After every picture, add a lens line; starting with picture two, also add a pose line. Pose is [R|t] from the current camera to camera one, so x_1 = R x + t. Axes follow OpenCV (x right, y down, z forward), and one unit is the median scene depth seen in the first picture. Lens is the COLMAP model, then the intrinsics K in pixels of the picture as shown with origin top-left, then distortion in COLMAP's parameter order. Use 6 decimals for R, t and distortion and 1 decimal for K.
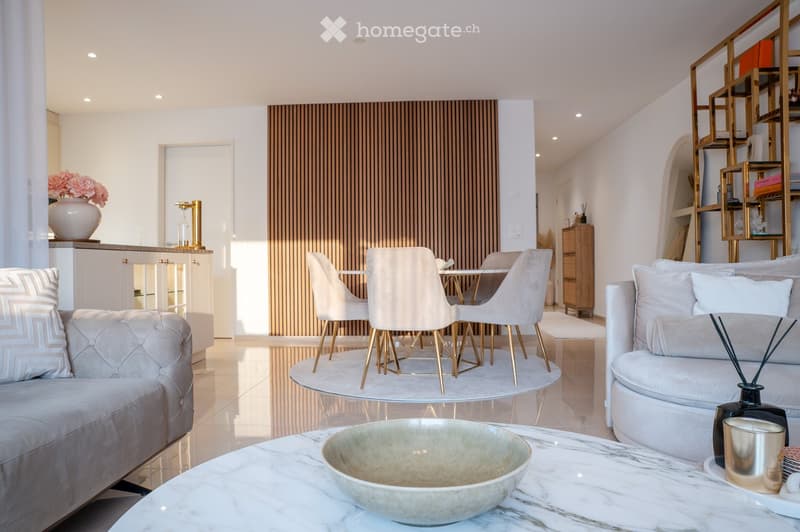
lens RADIAL K [[546.7, 0, 401.4], [0, 546.7, 260.5], [0, 0, 1]] dist [-0.135666, 0.101245]
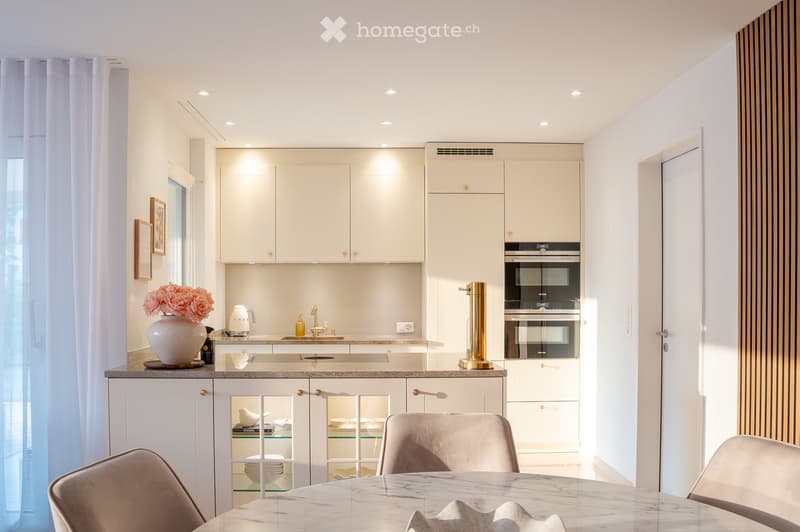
lens RADIAL K [[696.4, 0, 376.2], [0, 696.4, 301.6], [0, 0, 1]] dist [-0.109909, 0.023099]
pose [[0.049221, 0.022624, -0.998532, 0.290788], [0.008825, 0.999695, 0.023085, -0.088417], [0.998749, -0.009948, 0.049006, 0.691981]]
